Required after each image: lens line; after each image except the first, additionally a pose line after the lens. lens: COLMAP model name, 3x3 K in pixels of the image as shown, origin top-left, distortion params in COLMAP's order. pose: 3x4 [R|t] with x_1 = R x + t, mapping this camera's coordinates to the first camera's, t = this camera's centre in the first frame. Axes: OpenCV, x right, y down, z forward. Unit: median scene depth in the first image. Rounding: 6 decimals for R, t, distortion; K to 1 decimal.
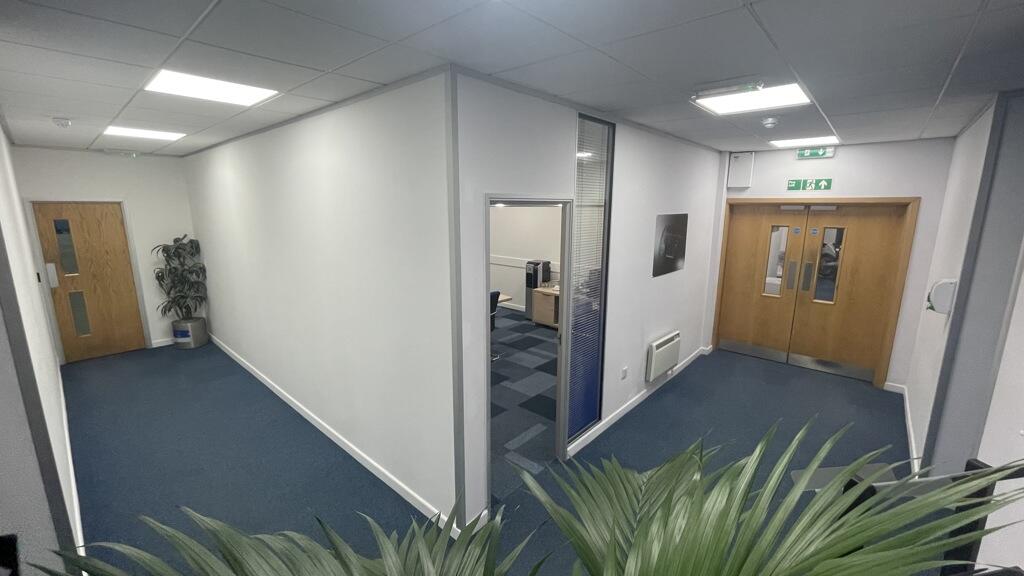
lens RADIAL K [[416.9, 0, 511.5], [0, 416.9, 287.1], [0, 0, 1]] dist [-0.000885, 0.001909]
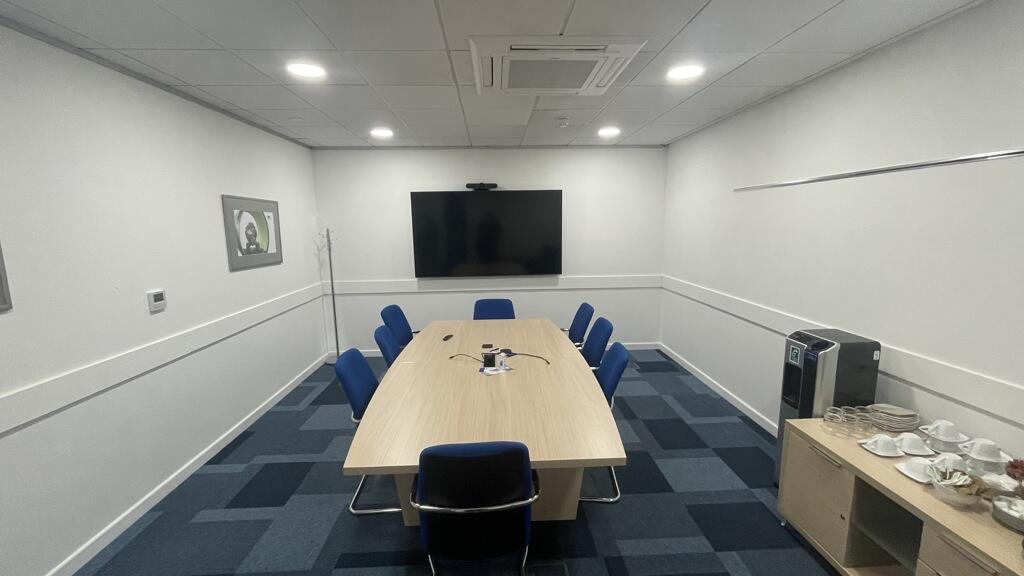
lens RADIAL K [[416.9, 0, 510.7], [0, 416.9, 288.5], [0, 0, 1]] dist [-0.000885, 0.001909]
pose [[0.692409, 0.103388, -0.714060, 0.119748], [-0.134040, 0.990884, 0.013494, -0.069014], [0.708945, 0.086369, 0.699955, 0.607046]]
